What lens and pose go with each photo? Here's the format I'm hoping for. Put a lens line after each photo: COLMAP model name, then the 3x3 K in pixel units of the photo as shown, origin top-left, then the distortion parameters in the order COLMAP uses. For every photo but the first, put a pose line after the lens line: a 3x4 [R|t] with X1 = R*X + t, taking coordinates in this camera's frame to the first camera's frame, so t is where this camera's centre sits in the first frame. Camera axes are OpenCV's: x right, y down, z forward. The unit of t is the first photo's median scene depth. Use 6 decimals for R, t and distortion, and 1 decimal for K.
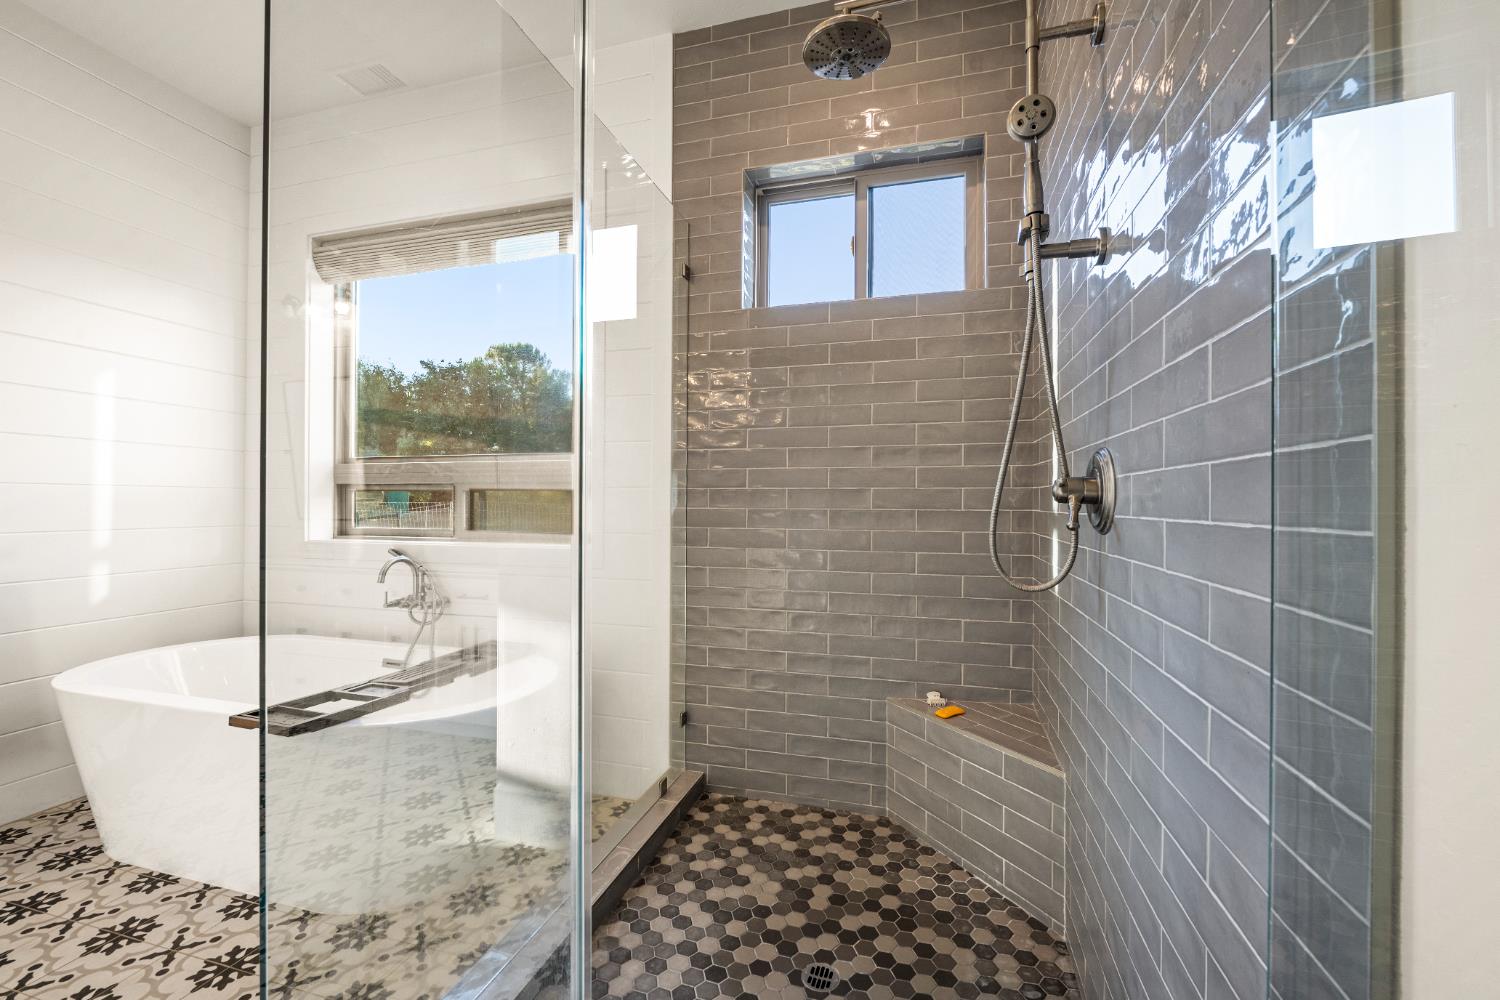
lens RADIAL K [[598.0, 0, 750.0], [0, 598.0, 500.0], [0, 0, 1]] dist [-0.004987, -0.000436]
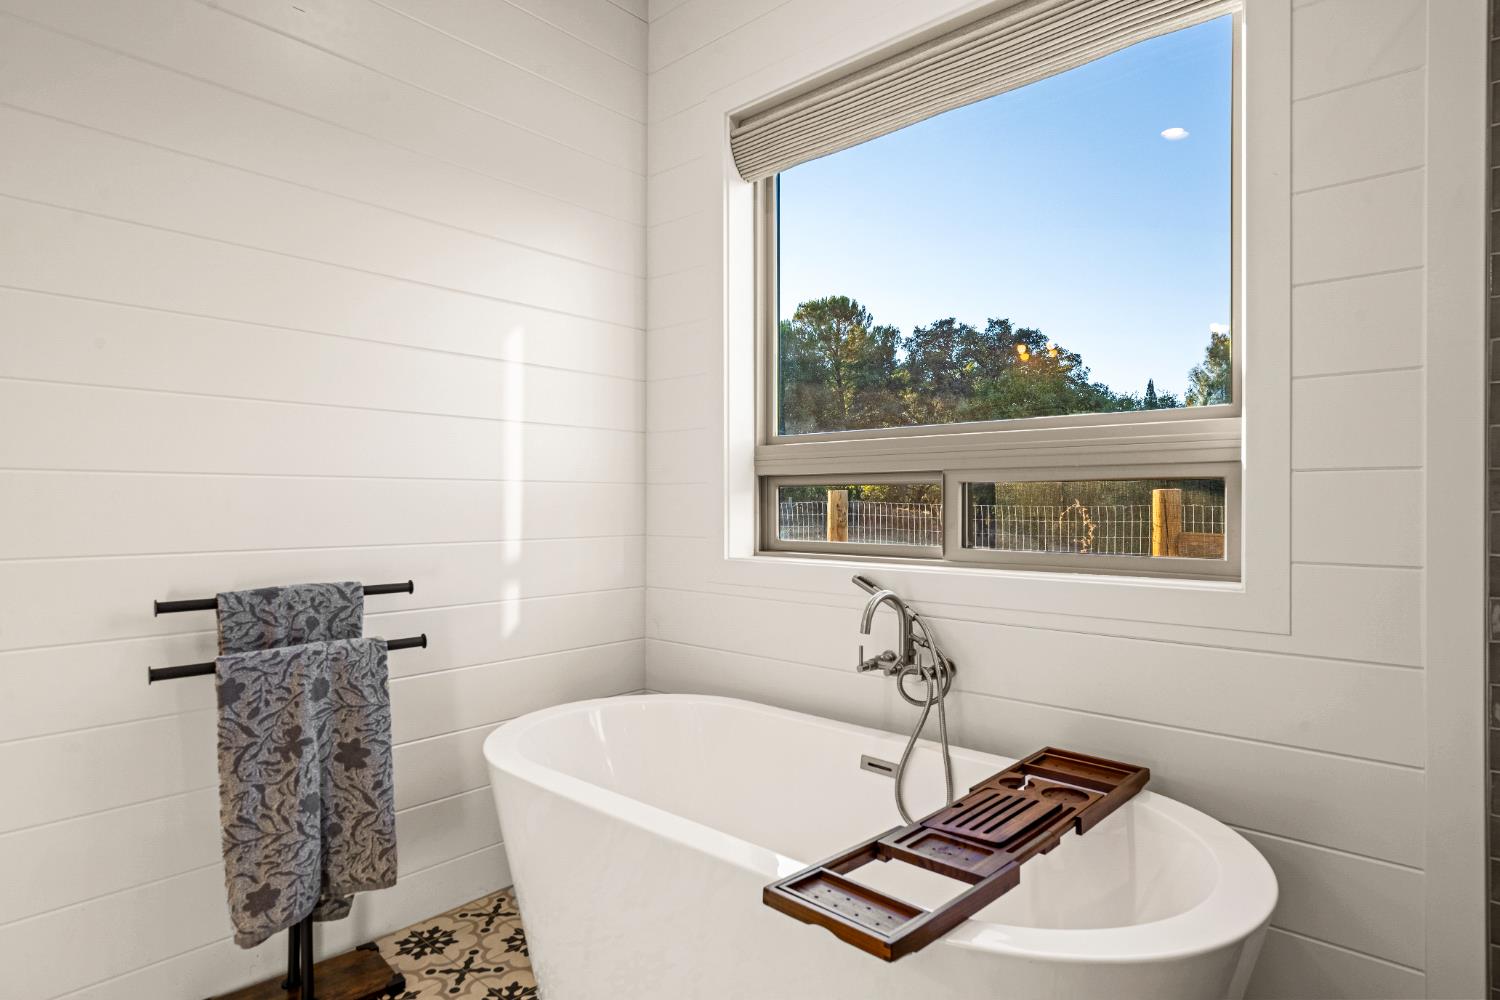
lens RADIAL K [[808.1, 0, 750.0], [0, 808.1, 500.0], [0, 0, 1]] dist [0.001452, -0.000134]
pose [[0.896282, -0.005420, -0.443452, -0.438871], [0.006306, 0.999980, 0.000523, 0.001661], [0.443440, -0.003265, 0.896298, 0.254243]]
